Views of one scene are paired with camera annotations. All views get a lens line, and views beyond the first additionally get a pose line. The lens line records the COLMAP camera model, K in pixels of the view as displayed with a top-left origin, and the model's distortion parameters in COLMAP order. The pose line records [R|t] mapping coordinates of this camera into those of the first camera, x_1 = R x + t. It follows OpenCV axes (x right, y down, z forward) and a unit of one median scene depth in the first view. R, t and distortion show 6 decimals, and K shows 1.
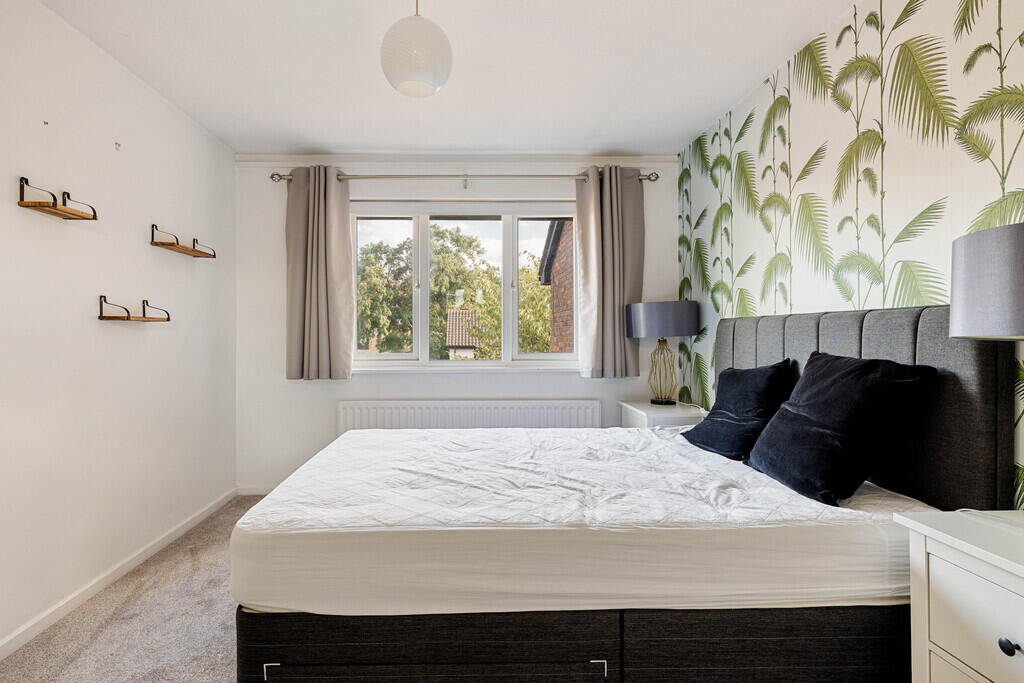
lens RADIAL K [[530.3, 0, 482.4], [0, 530.3, 332.9], [0, 0, 1]] dist [0.002173, 0.000952]
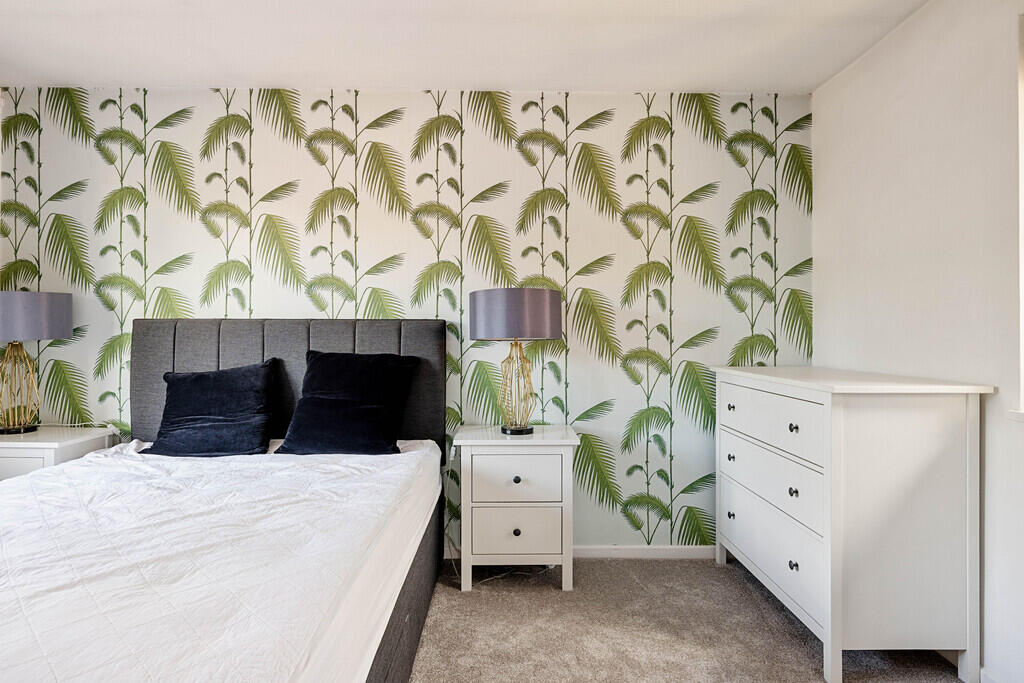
lens RADIAL K [[568.9, 0, 511.7], [0, 568.9, 335.3], [0, 0, 1]] dist [-0.002538, -0.000913]
pose [[0.004001, 0.004183, 0.999983, -0.489414], [-0.004728, 0.999980, -0.004164, 0.002010], [-0.999981, -0.004711, 0.004021, 0.367624]]
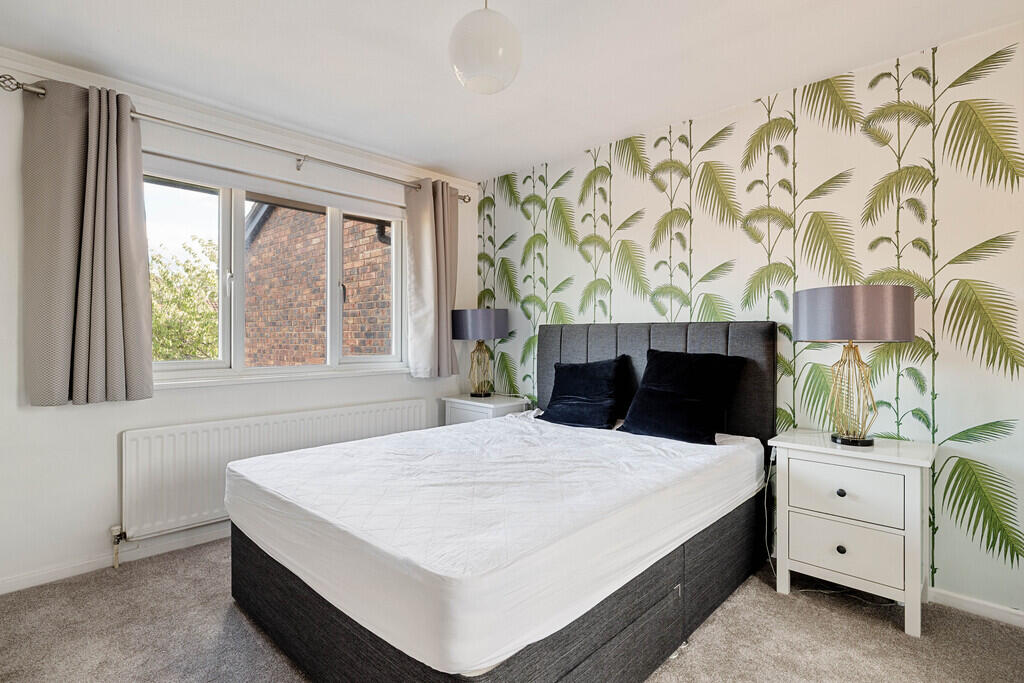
lens RADIAL K [[508.4, 0, 508.5], [0, 508.4, 335.3], [0, 0, 1]] dist [-0.000408, 0.000424]
pose [[0.704529, 0.003425, 0.709667, -0.464322], [-0.006048, 0.999981, 0.001178, -0.002193], [-0.709649, -0.005122, 0.704536, 0.195012]]
